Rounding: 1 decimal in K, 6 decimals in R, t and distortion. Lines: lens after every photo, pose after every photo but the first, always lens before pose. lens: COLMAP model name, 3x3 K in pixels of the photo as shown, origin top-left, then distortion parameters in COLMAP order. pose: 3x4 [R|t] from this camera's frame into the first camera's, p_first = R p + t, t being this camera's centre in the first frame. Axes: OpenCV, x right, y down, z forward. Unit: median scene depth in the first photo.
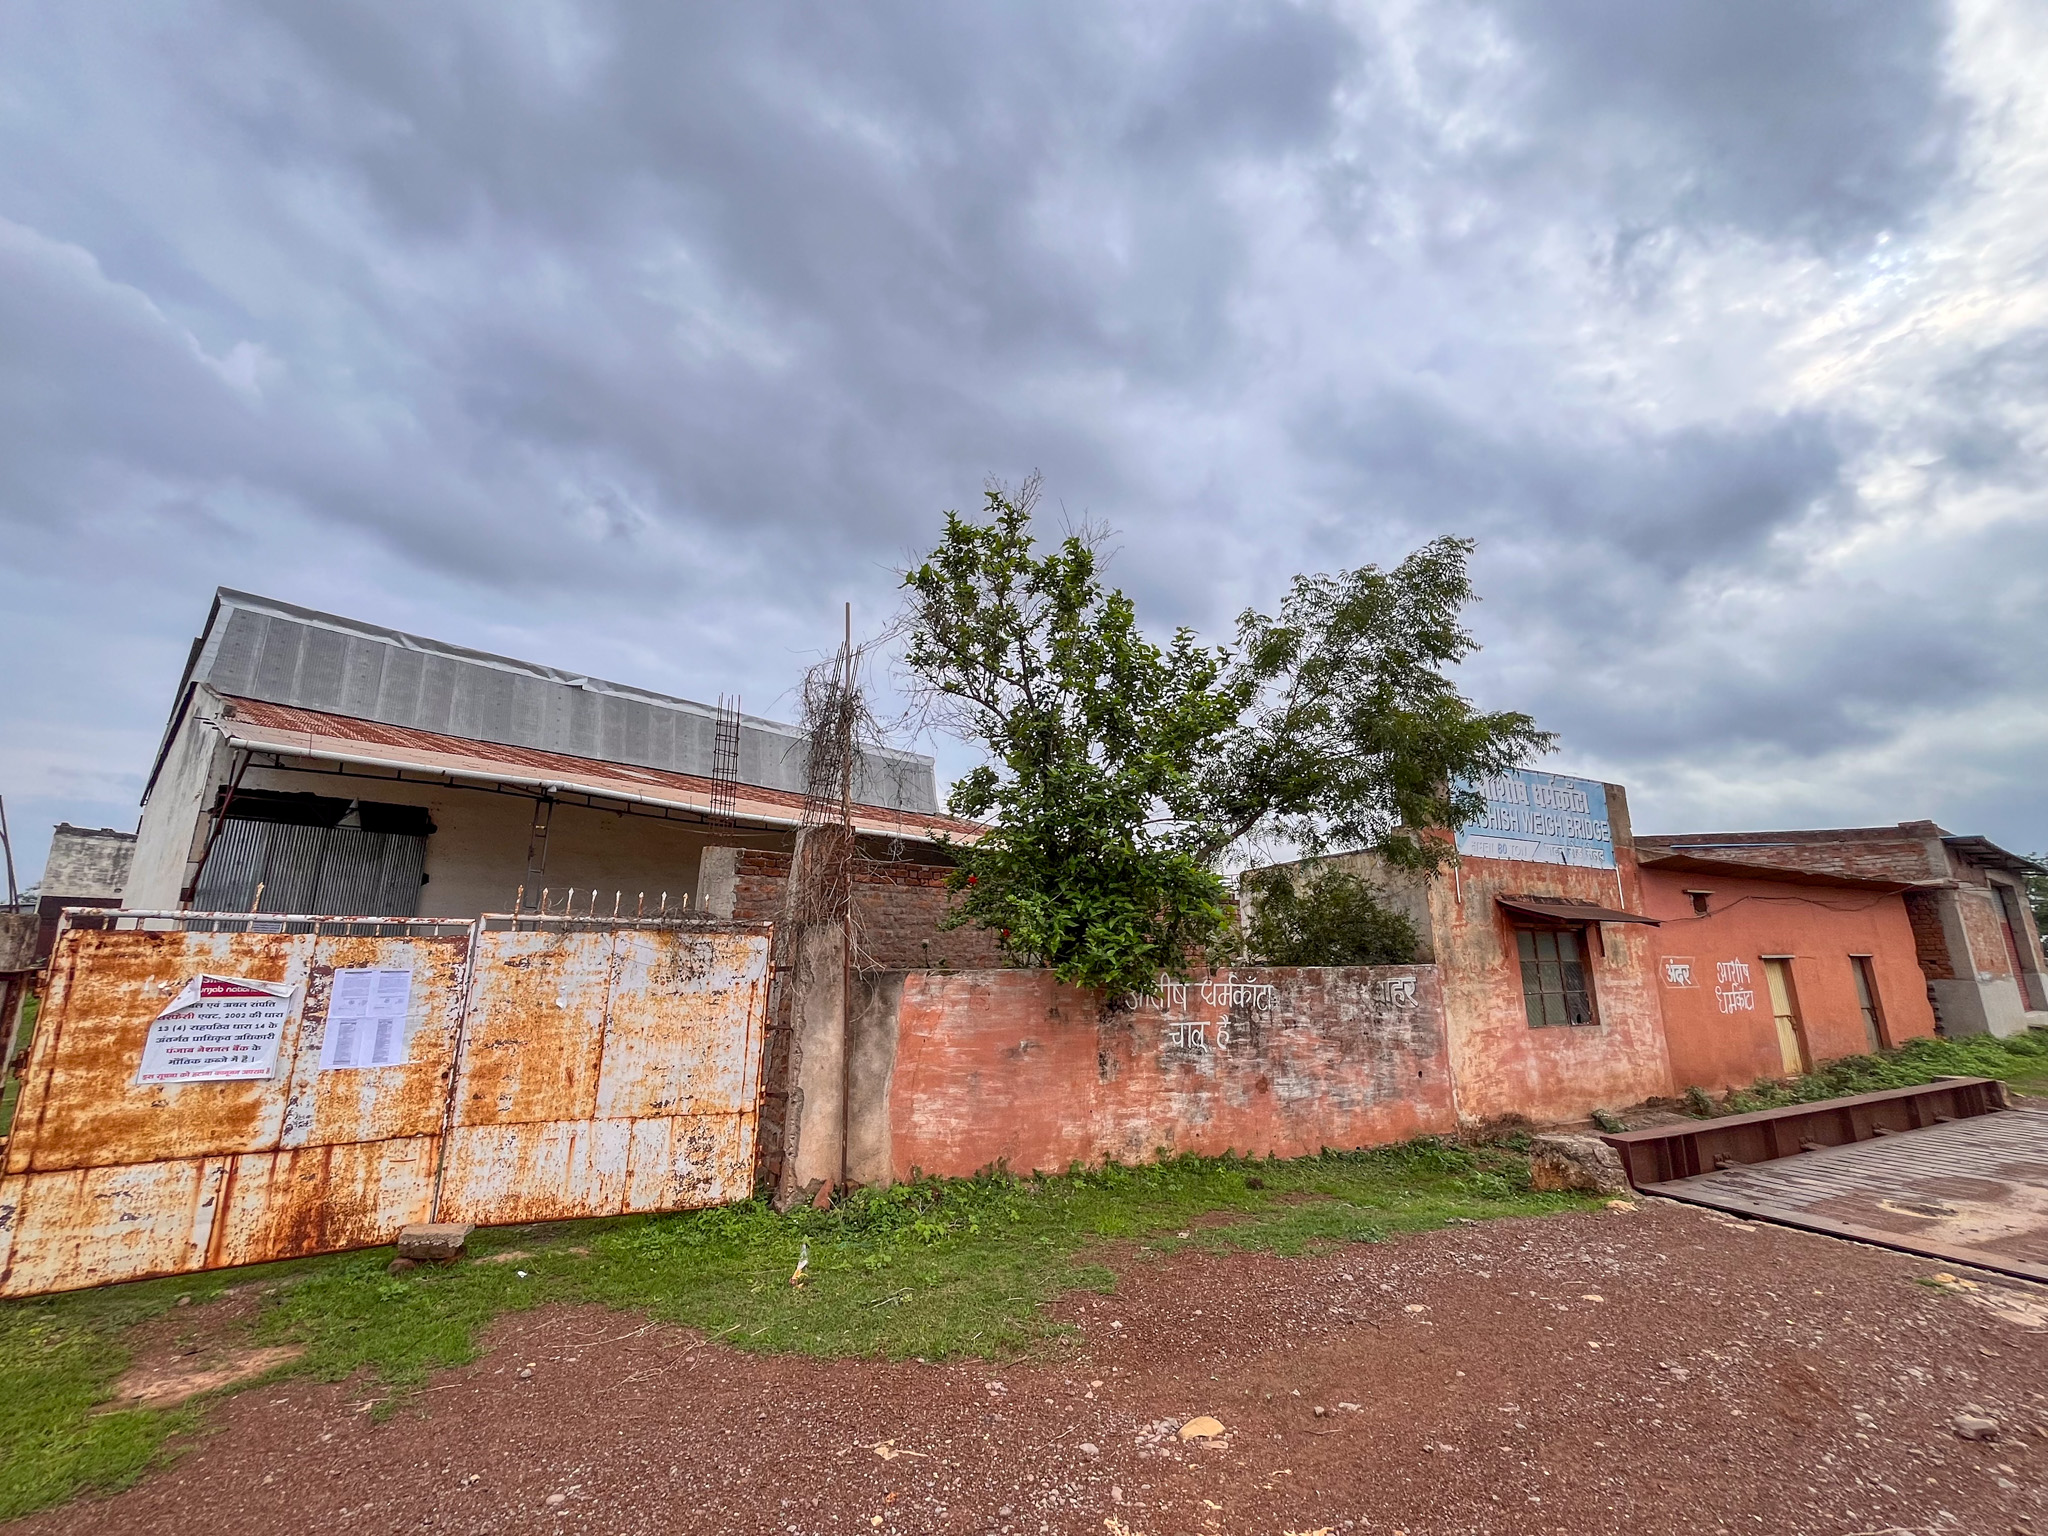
lens RADIAL K [[818.6, 0, 1018.4], [0, 818.6, 761.8], [0, 0, 1]] dist [-0.005398, -0.000556]
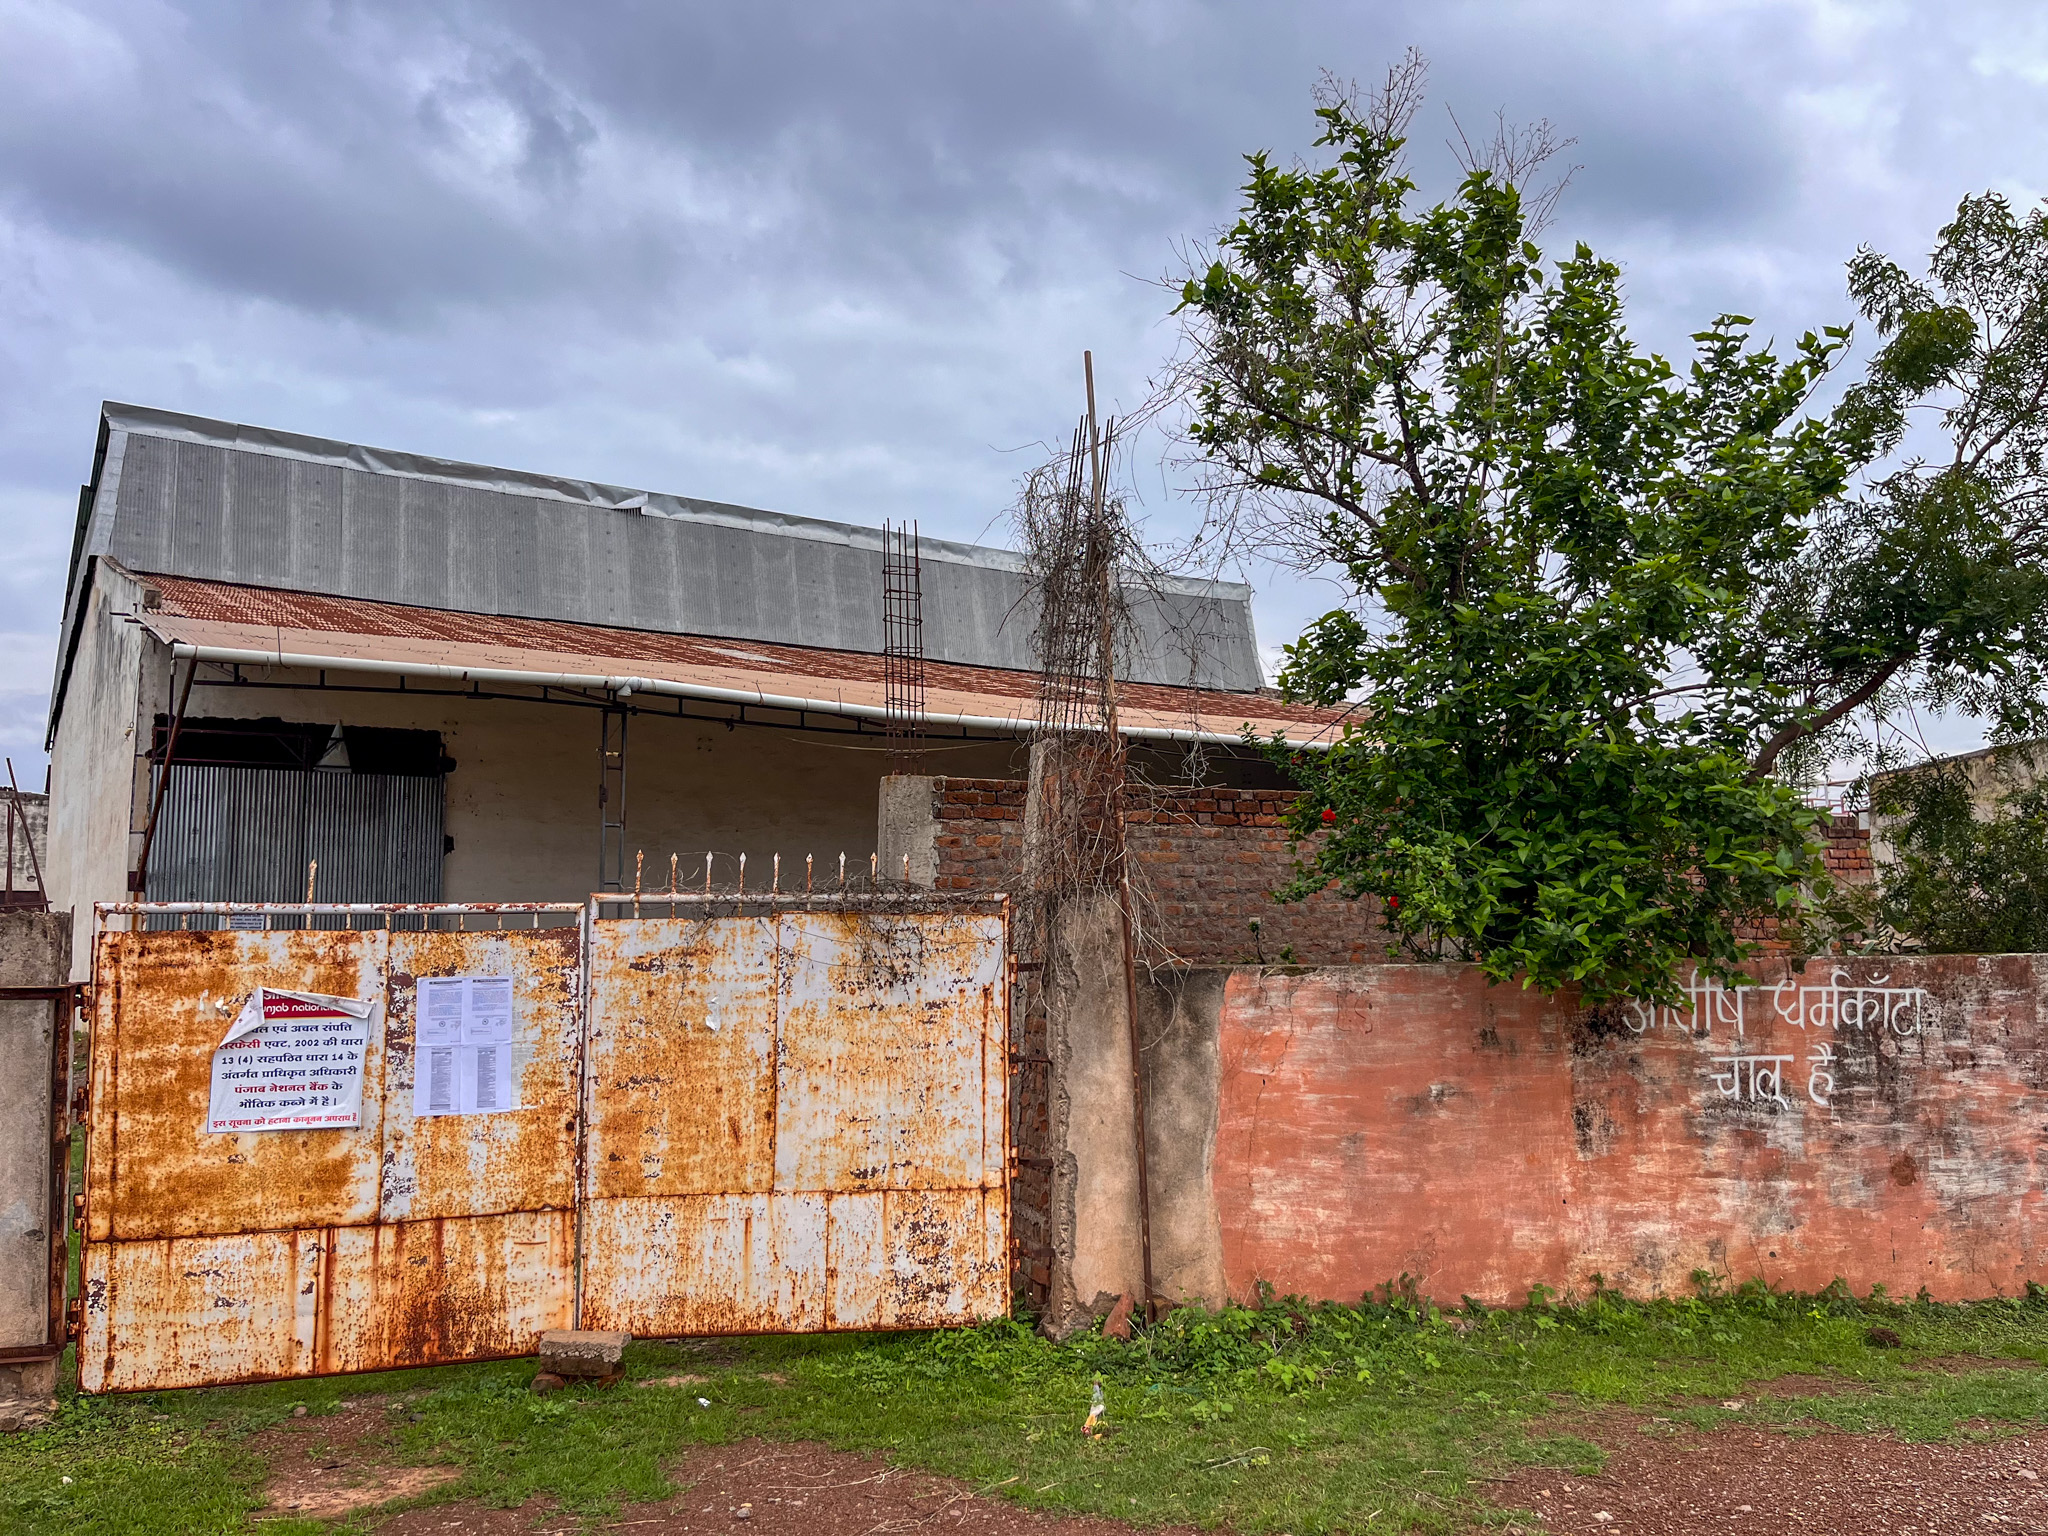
lens RADIAL K [[1536.3, 0, 1032.0], [0, 1536.3, 760.2], [0, 0, 1]] dist [0.062725, -0.085502]
pose [[0.967789, -0.048440, -0.247059, 0.010082], [0.075186, 0.992143, 0.099996, -0.017094], [0.240274, -0.115350, 0.963827, -0.091795]]
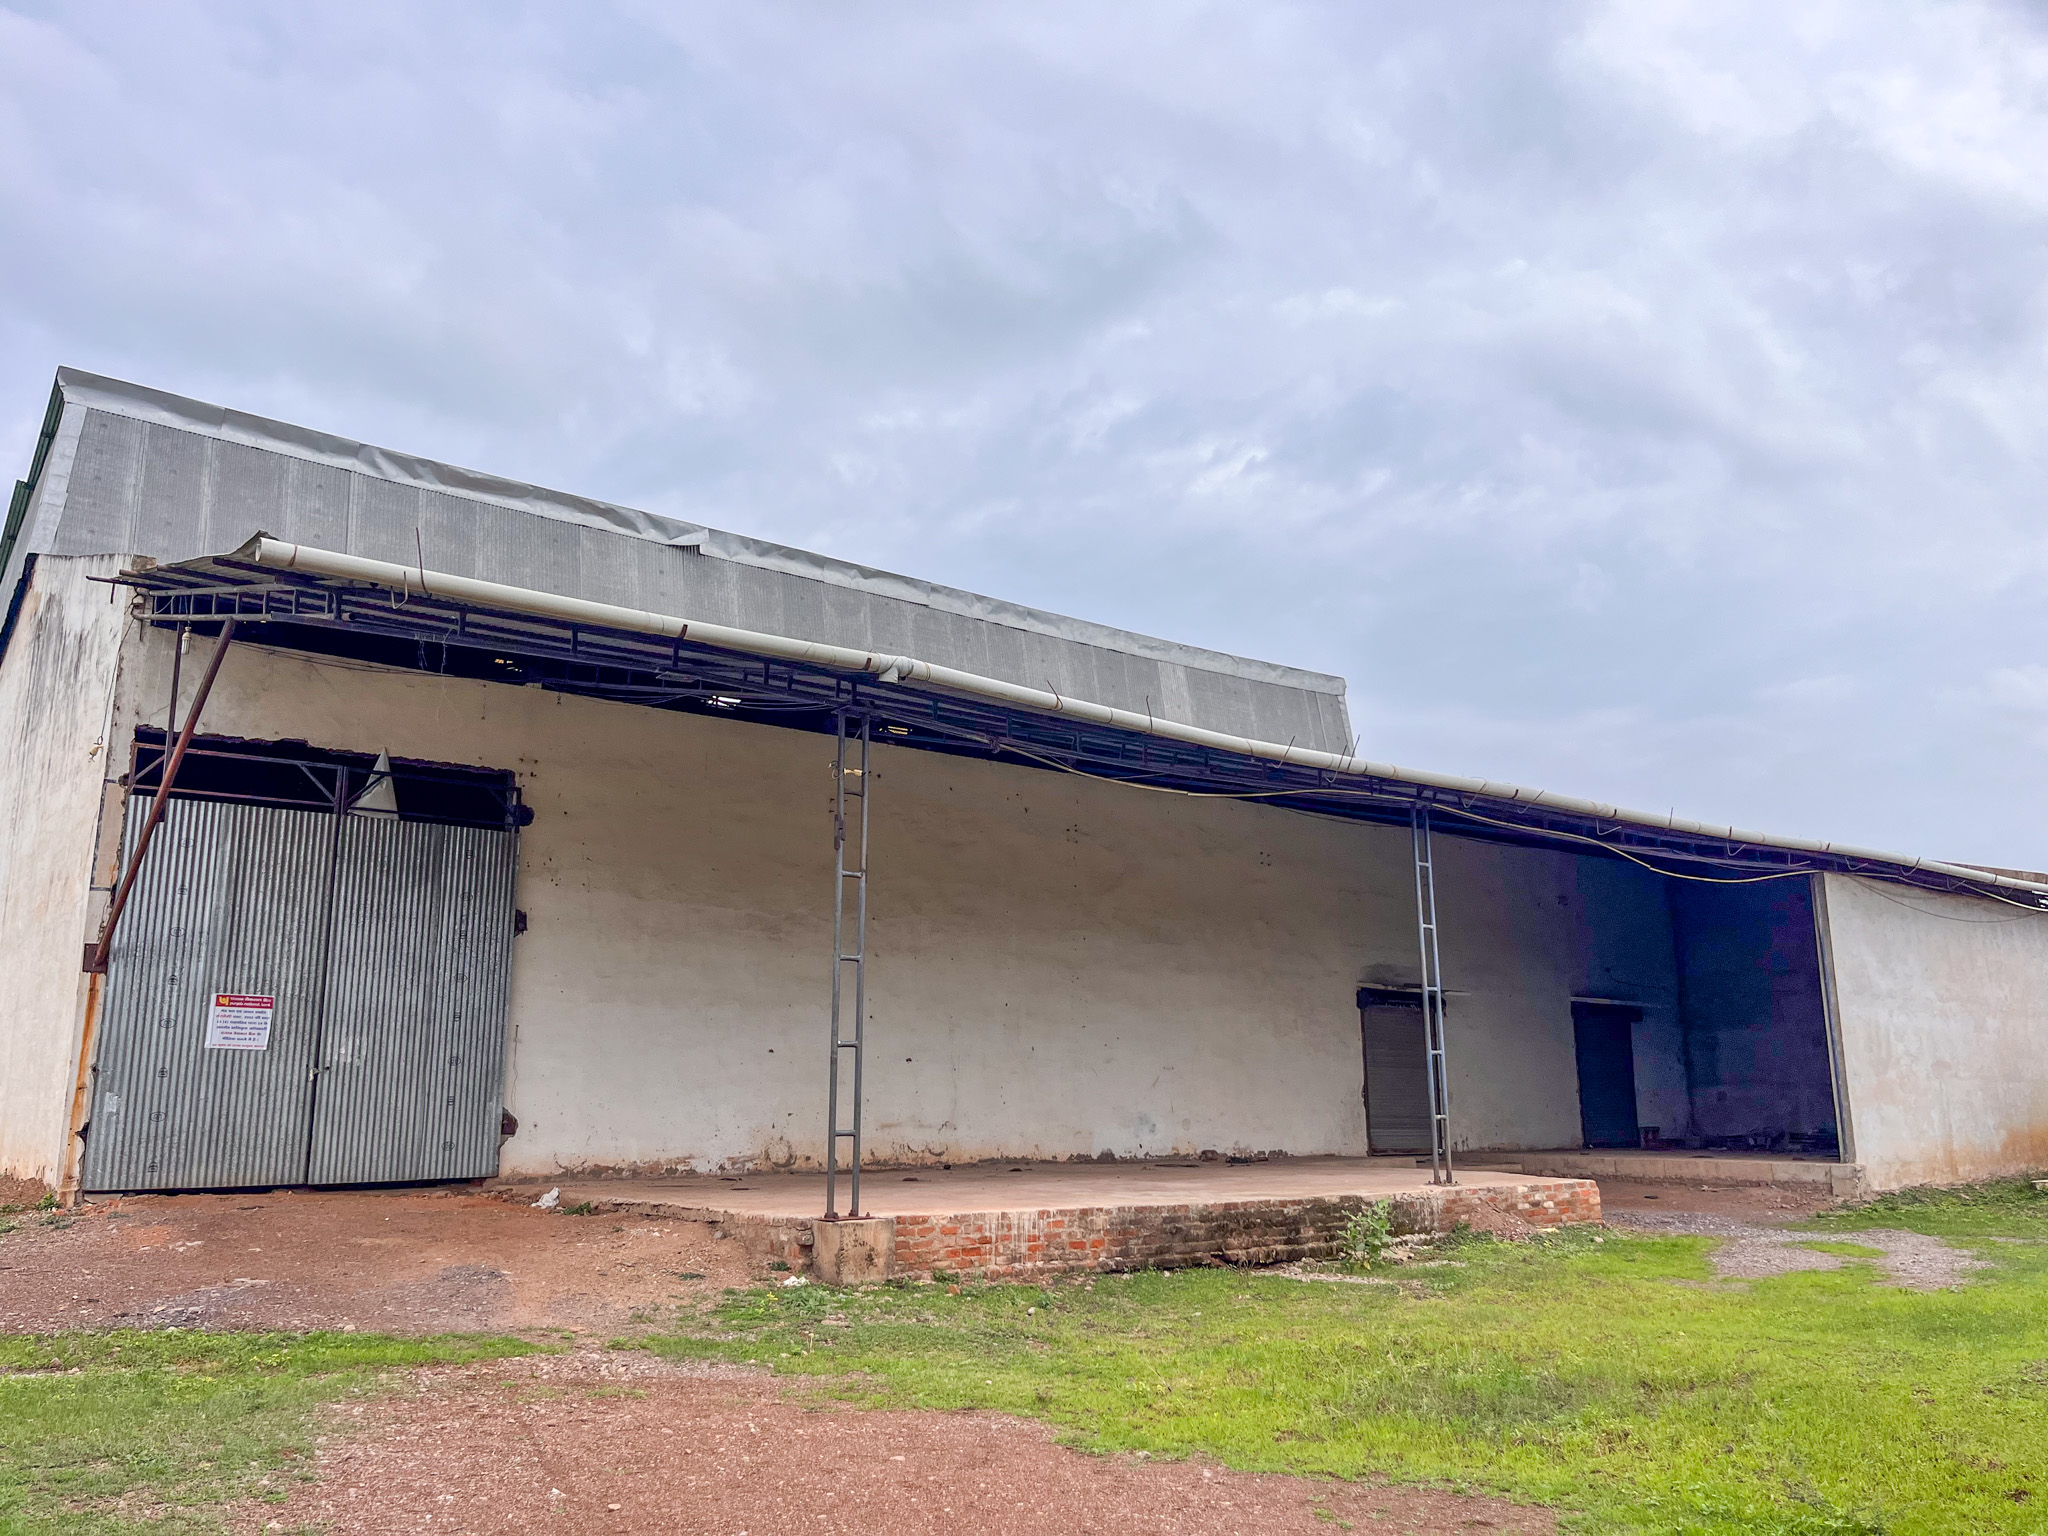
lens RADIAL K [[1536.3, 0, 1034.4], [0, 1536.3, 780.4], [0, 0, 1]] dist [0.062725, -0.085502]
pose [[0.983282, -0.041938, -0.177193, -0.840173], [0.046938, 0.998607, 0.024118, 0.166131], [0.175934, -0.032032, 0.983881, 0.560895]]
